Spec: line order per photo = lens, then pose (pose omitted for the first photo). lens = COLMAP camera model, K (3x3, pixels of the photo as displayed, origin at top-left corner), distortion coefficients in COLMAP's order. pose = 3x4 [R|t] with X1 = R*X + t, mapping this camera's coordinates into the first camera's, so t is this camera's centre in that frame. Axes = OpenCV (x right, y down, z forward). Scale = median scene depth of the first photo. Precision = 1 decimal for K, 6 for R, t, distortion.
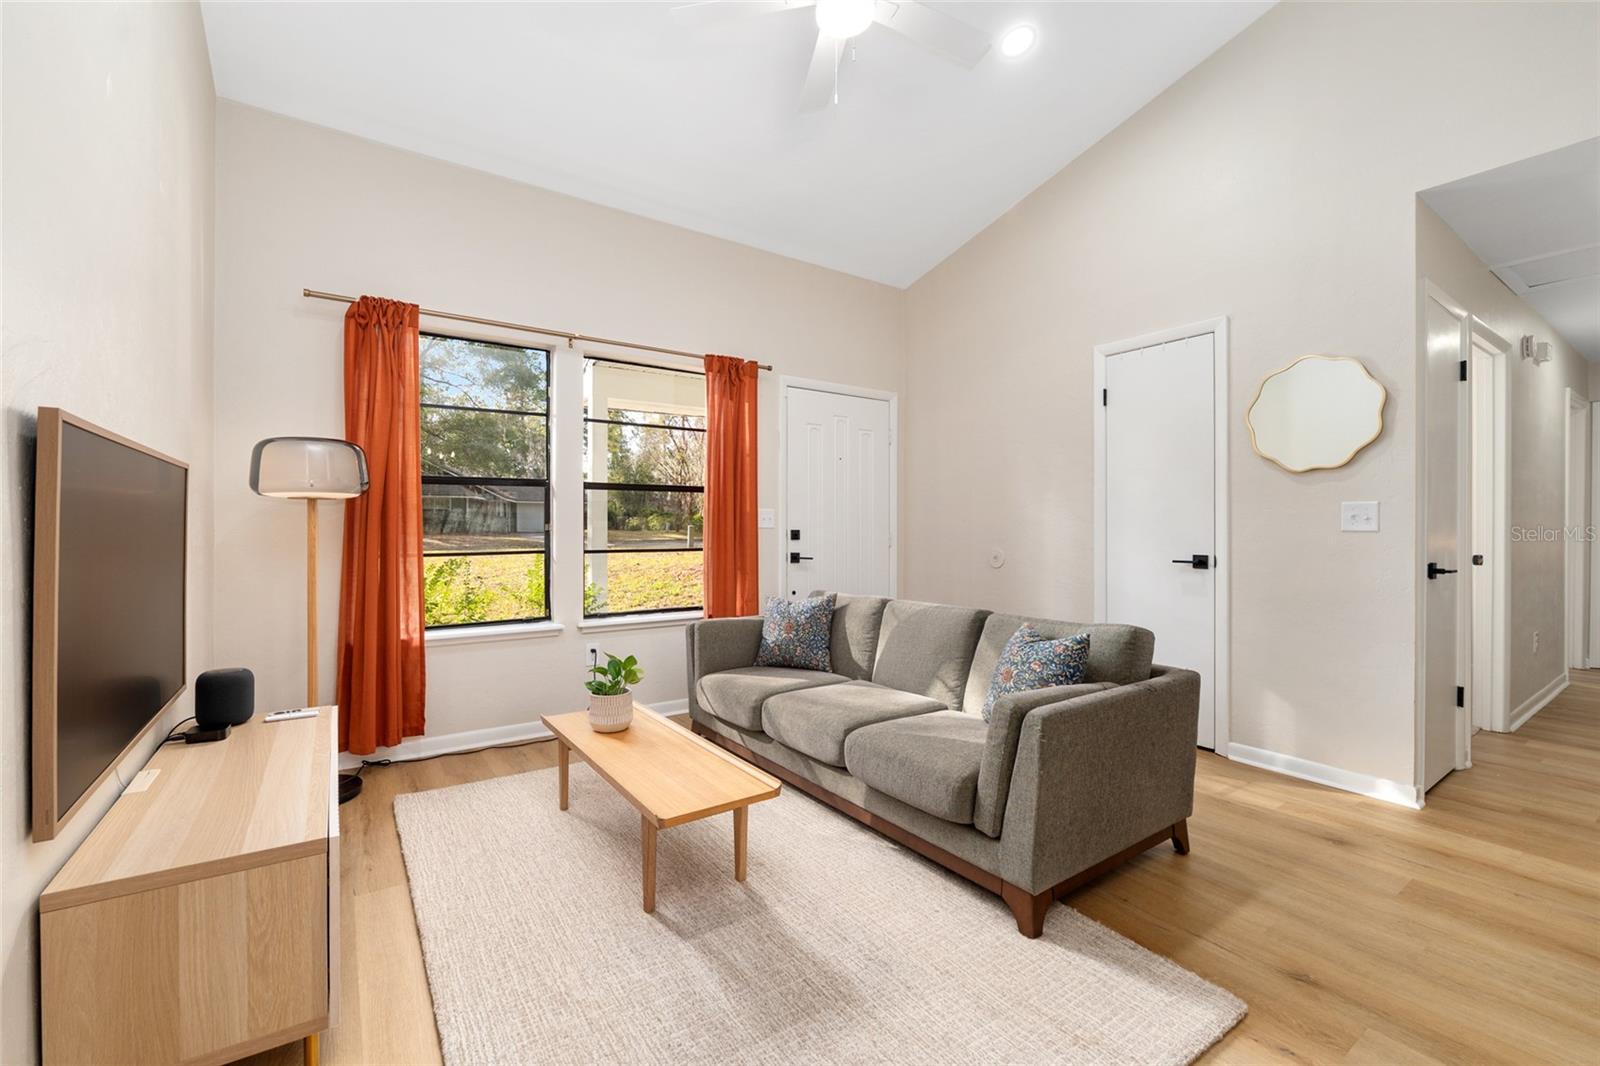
lens RADIAL K [[683.7, 0, 776.4], [0, 683.7, 534.2], [0, 0, 1]] dist [-0.002792, -0.000616]
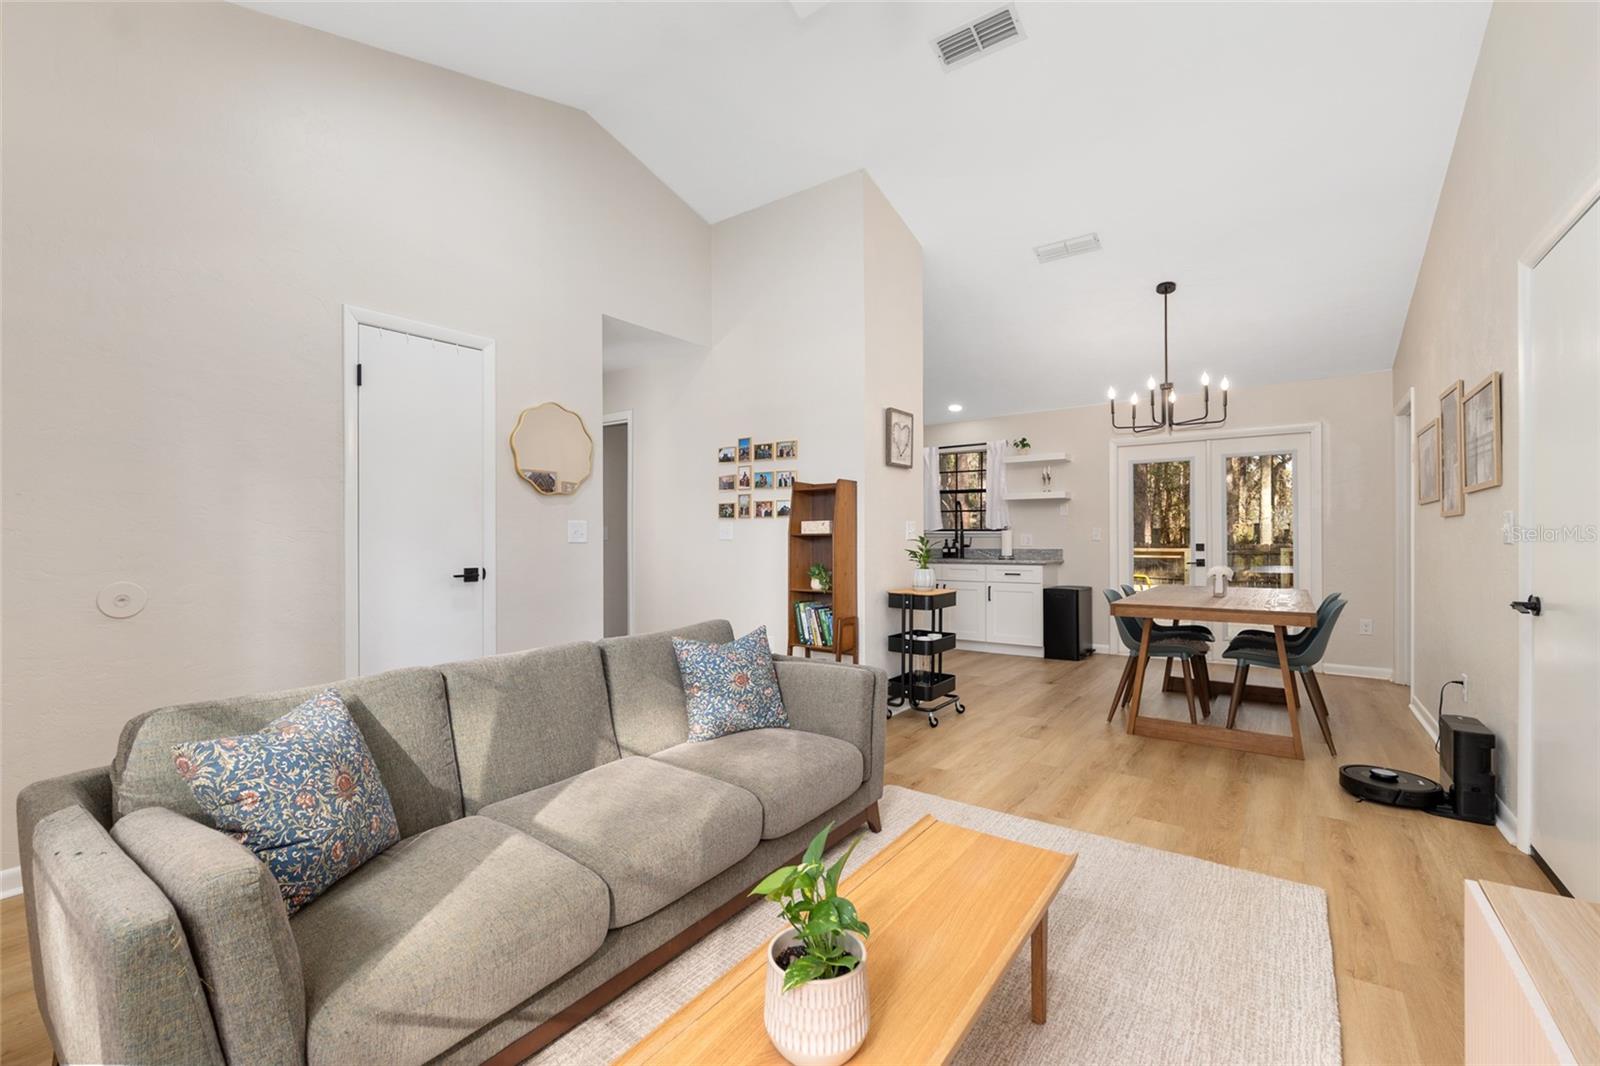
lens RADIAL K [[683.7, 0, 815.5], [0, 683.7, 528.3], [0, 0, 1]] dist [-0.002792, -0.000616]
pose [[-0.372218, 0.009320, 0.928099, -0.444815], [0.011329, 0.999921, -0.005498, -0.014918], [-0.928076, 0.008467, -0.372294, 0.814476]]
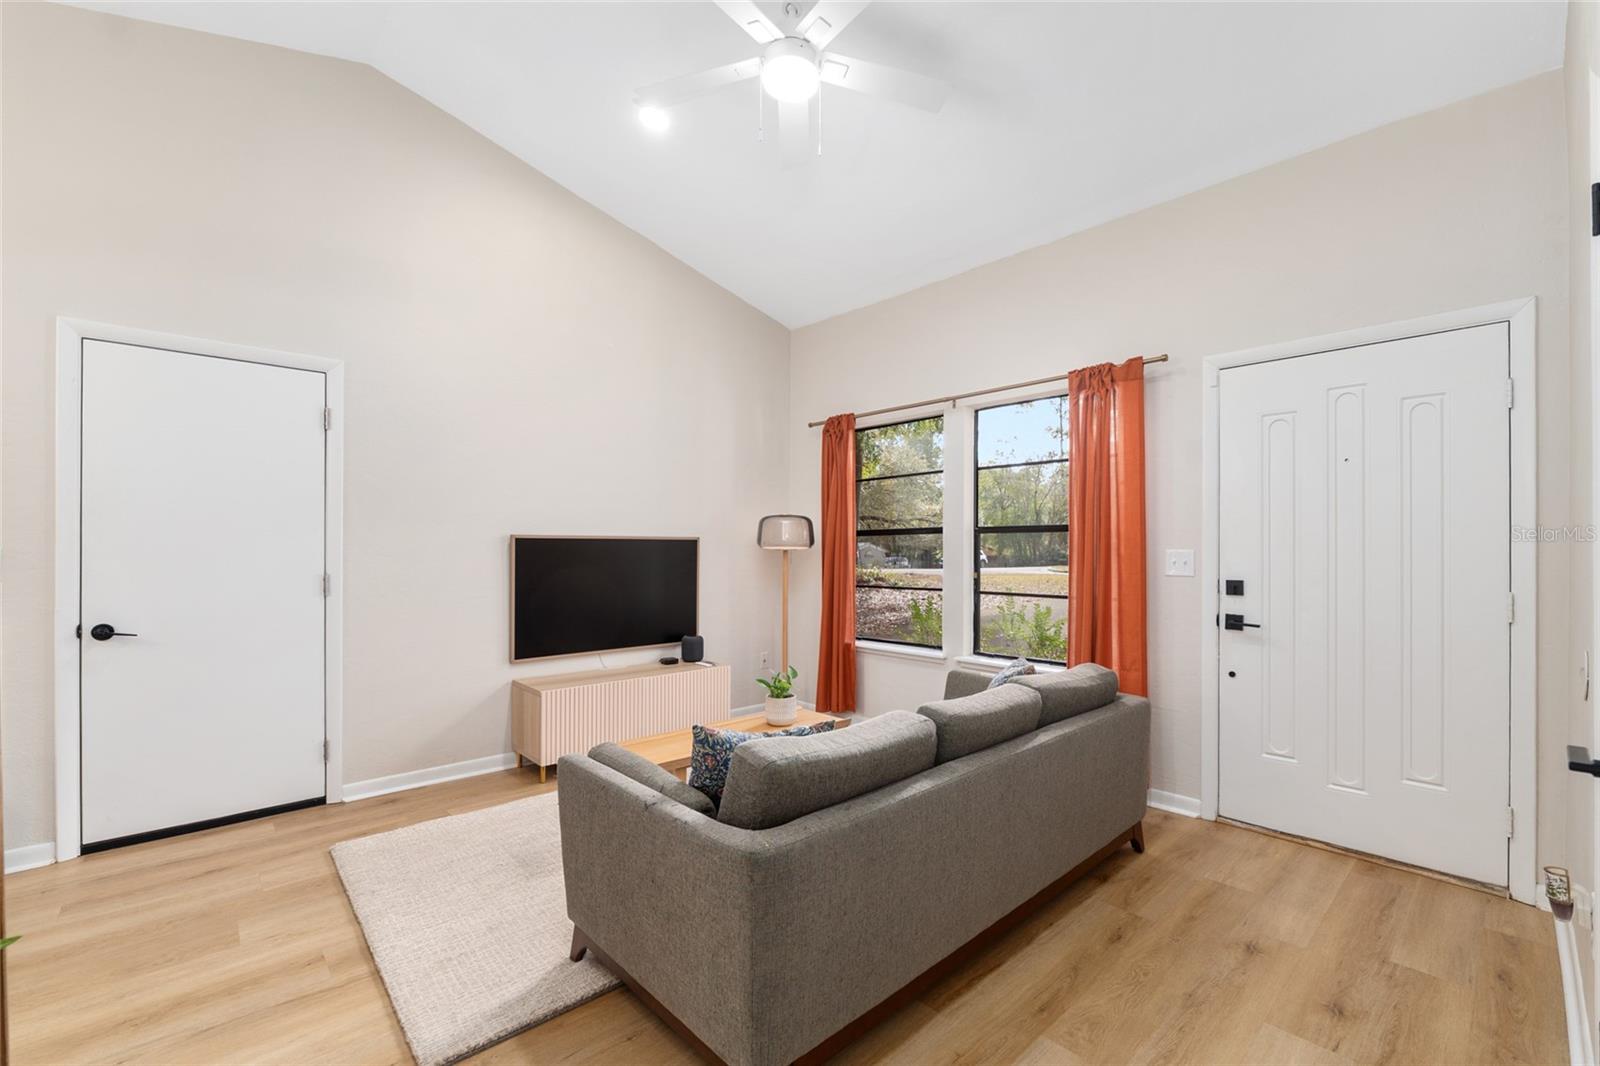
lens RADIAL K [[660.6, 0, 811.5], [0, 660.6, 547.3], [0, 0, 1]] dist [-0.005862, -0.000147]
pose [[0.164501, -0.004759, -0.986365, 0.726924], [-0.012975, 0.999891, -0.006988, -0.035072], [0.986292, 0.013947, 0.164421, 0.596916]]
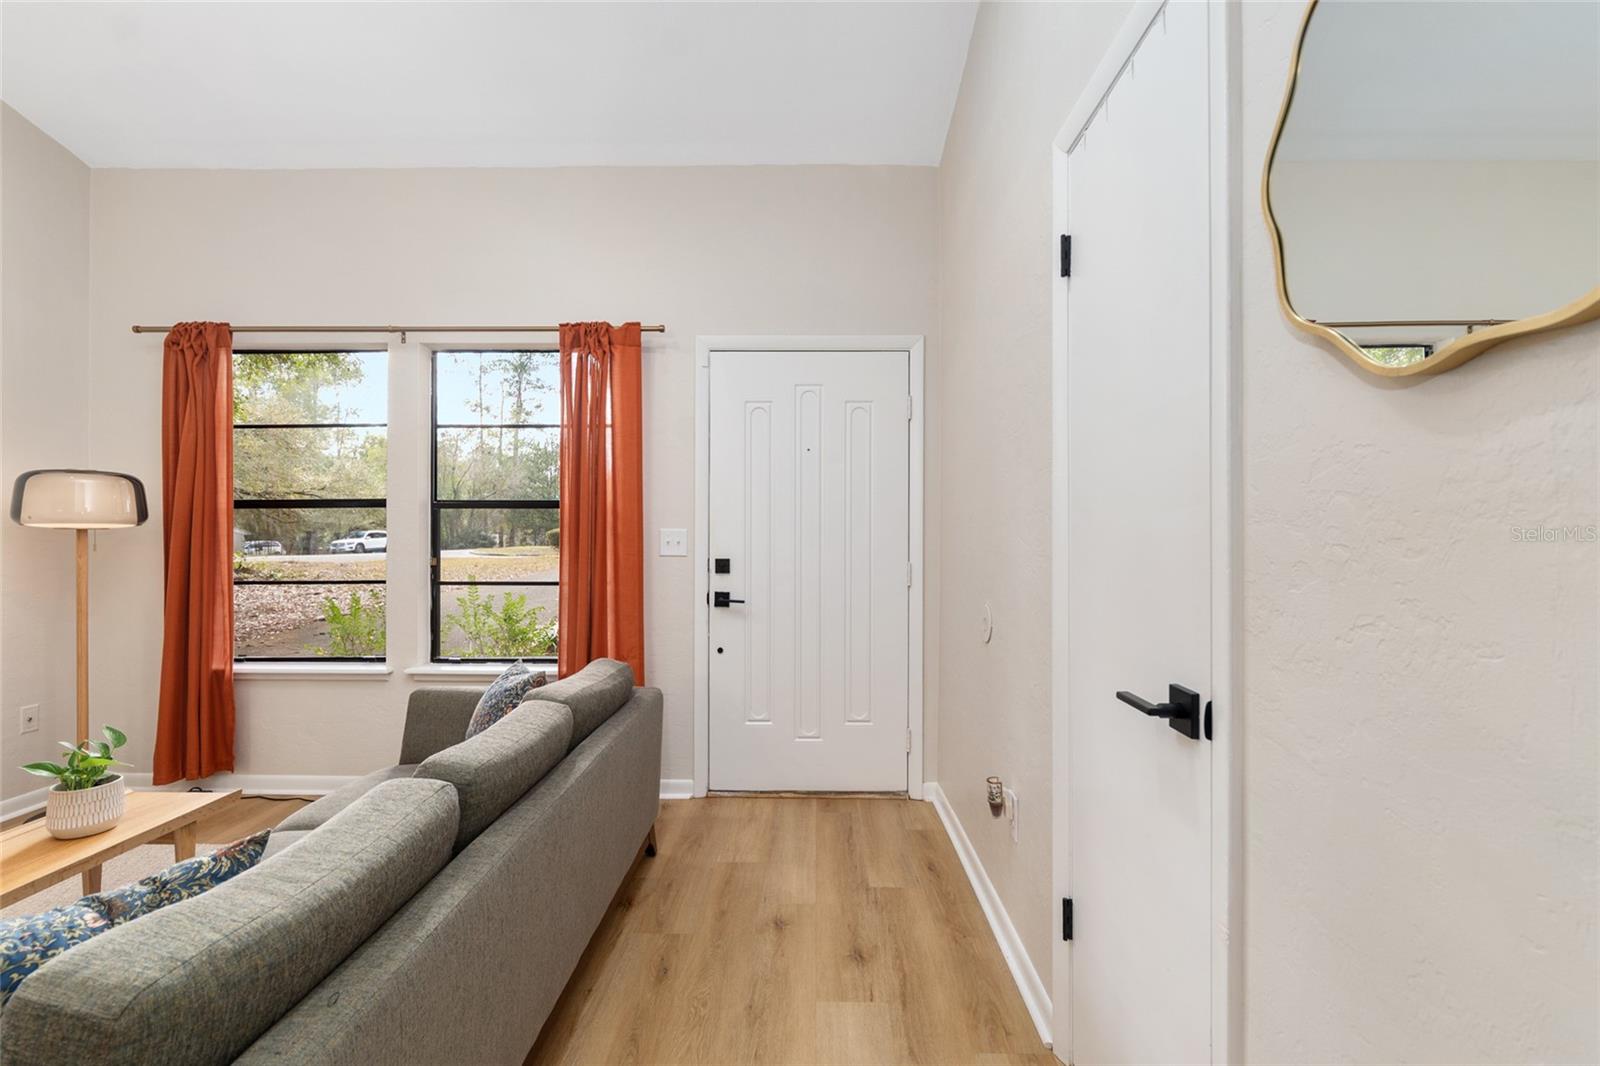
lens RADIAL K [[683.7, 0, 795.7], [0, 683.7, 535.6], [0, 0, 1]] dist [-0.002792, -0.000616]
pose [[0.816728, 0.003050, -0.577015, 0.592167], [-0.007129, 0.999963, -0.004805, -0.032726], [0.576979, 0.008038, 0.816720, 0.590515]]
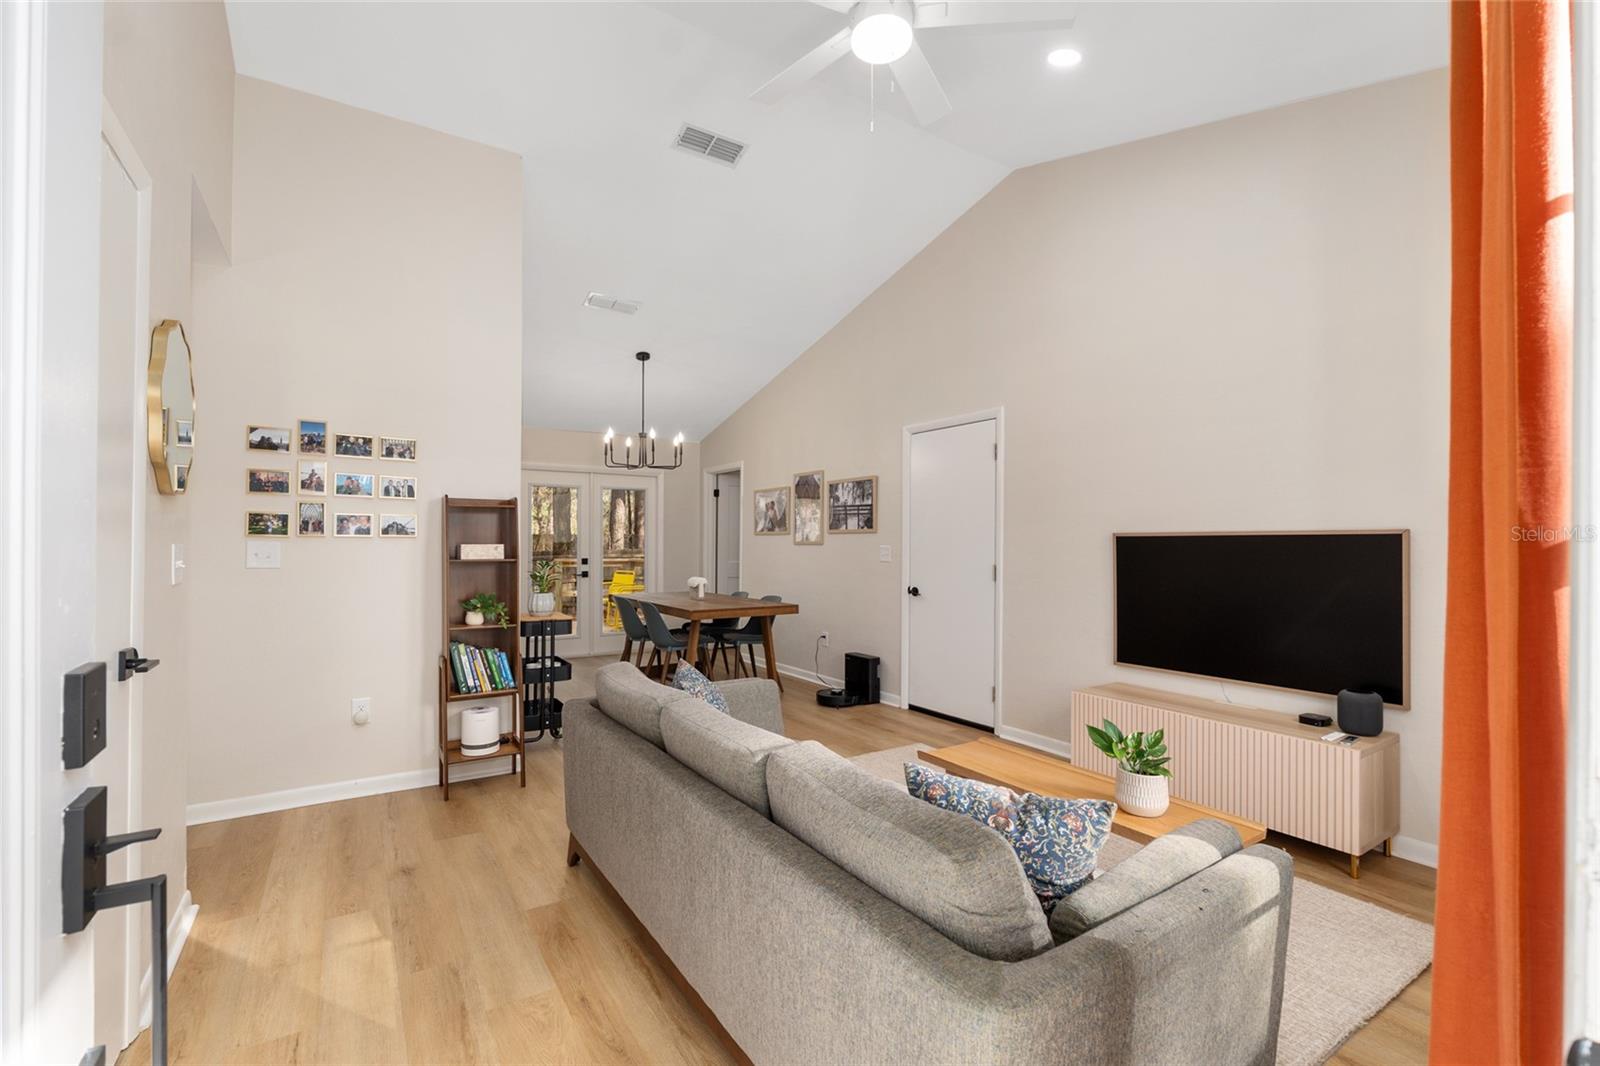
lens RADIAL K [[683.7, 0, 791.8], [0, 683.7, 530.0], [0, 0, 1]] dist [-0.002792, -0.000616]
pose [[-0.999929, -0.008792, -0.008101, 0.154351], [-0.008724, 0.999926, -0.008446, -0.047257], [0.008174, -0.008375, -0.999932, 1.327312]]
